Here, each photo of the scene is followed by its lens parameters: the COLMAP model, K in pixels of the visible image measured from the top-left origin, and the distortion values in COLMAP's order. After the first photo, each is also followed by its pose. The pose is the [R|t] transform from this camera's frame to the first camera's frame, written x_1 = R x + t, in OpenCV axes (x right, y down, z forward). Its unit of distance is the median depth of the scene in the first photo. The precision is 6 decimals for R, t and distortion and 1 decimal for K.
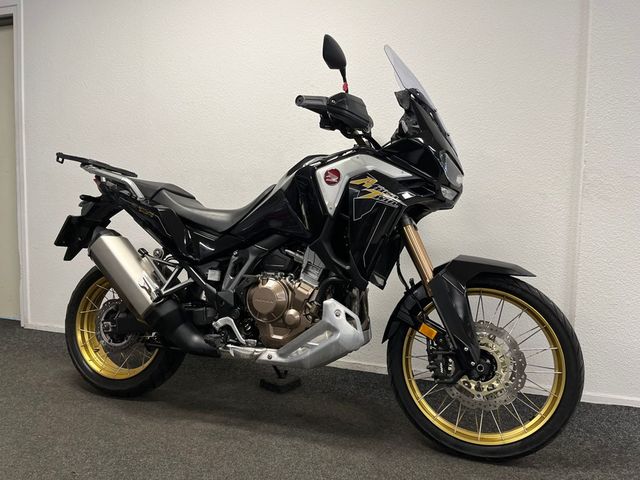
lens RADIAL K [[479.5, 0, 313.7], [0, 479.5, 240.4], [0, 0, 1]] dist [0.106949, -0.002632]
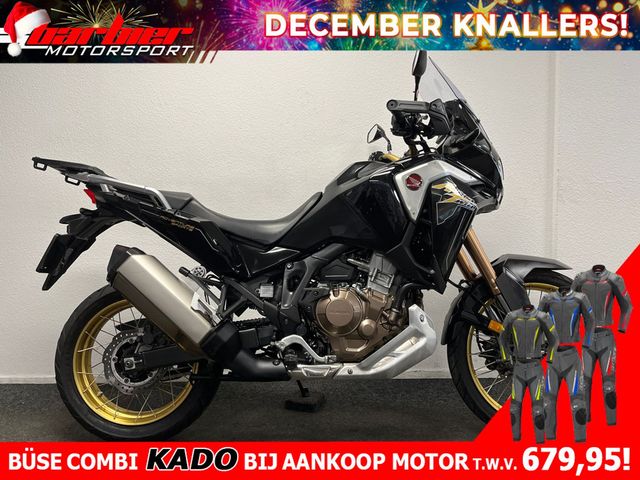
lens RADIAL K [[479.5, 0, 317.2], [0, 479.5, 241.4], [0, 0, 1]] dist [0.106949, -0.002632]
pose [[0.946142, -0.043658, 0.320795, -0.438444], [0.052354, 0.998457, -0.018527, -0.000593], [-0.319491, 0.034324, 0.946967, 0.108085]]
